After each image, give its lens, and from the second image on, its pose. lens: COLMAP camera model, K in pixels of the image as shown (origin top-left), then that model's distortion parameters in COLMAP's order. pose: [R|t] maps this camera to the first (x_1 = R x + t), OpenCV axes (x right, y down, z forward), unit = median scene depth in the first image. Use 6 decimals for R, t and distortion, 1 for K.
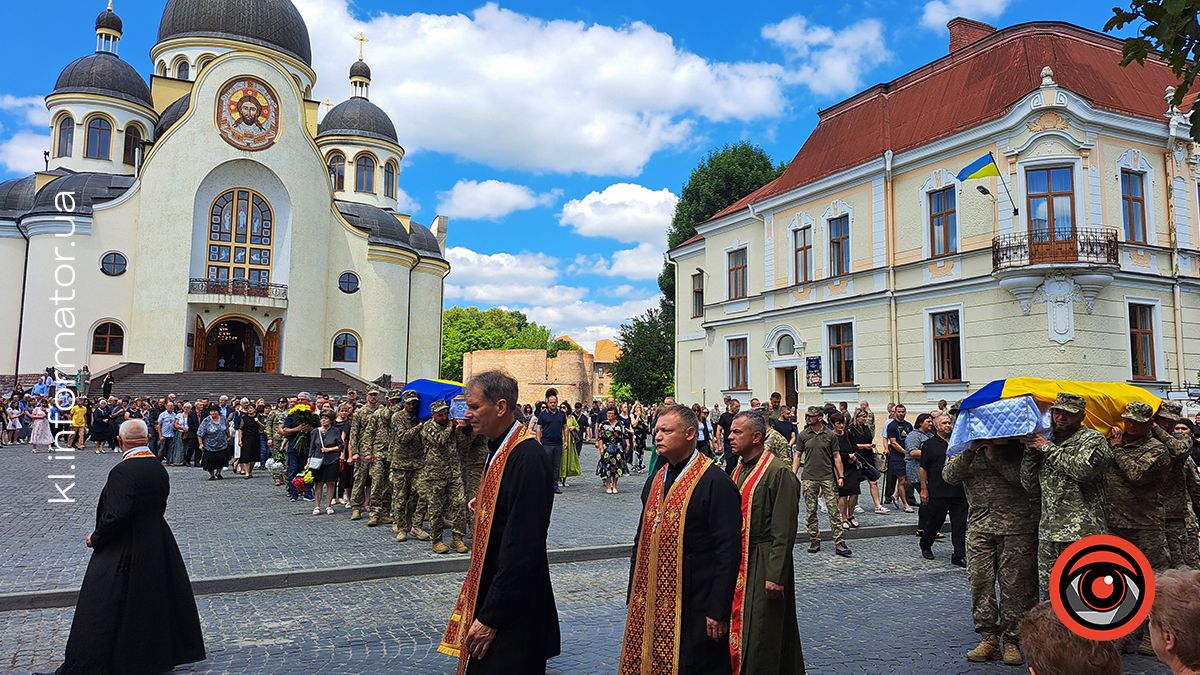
lens RADIAL K [[829.0, 0, 593.6], [0, 829.0, 312.6], [0, 0, 1]] dist [0.087315, -0.093874]
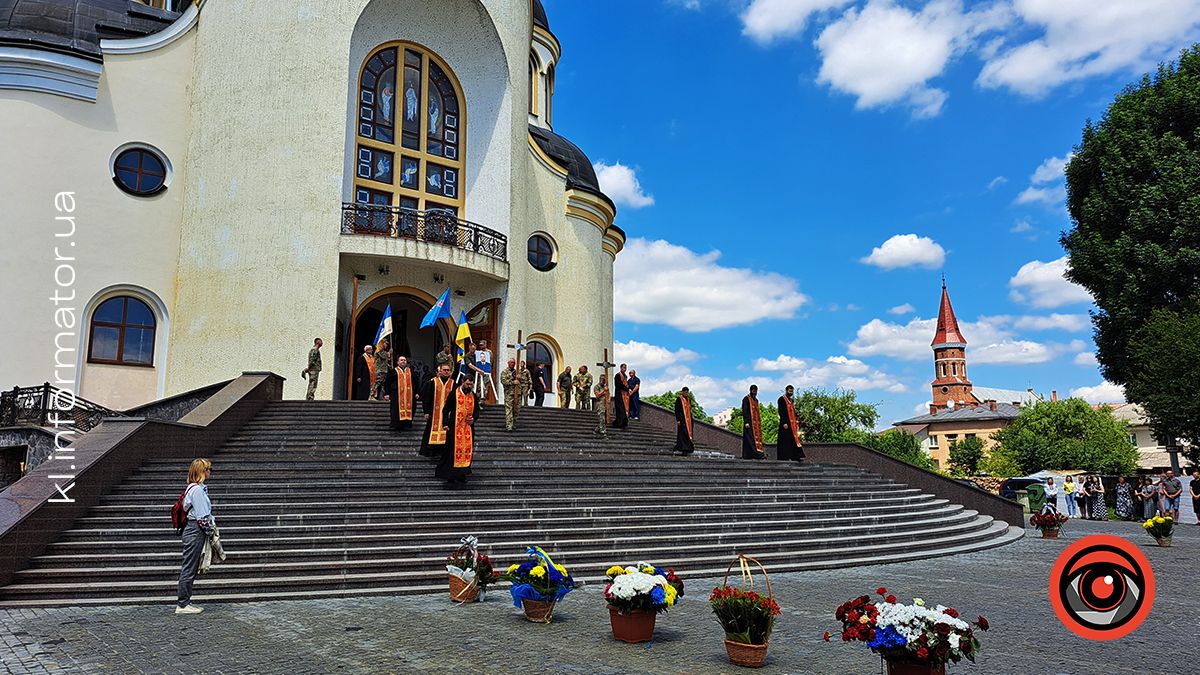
lens RADIAL K [[829.0, 0, 572.9], [0, 829.0, 326.4], [0, 0, 1]] dist [0.087315, -0.093874]
pose [[0.975493, 0.024658, 0.218643, -0.435343], [-0.012773, 0.998371, -0.055607, 0.050546], [-0.219658, 0.051451, 0.974219, 0.498291]]
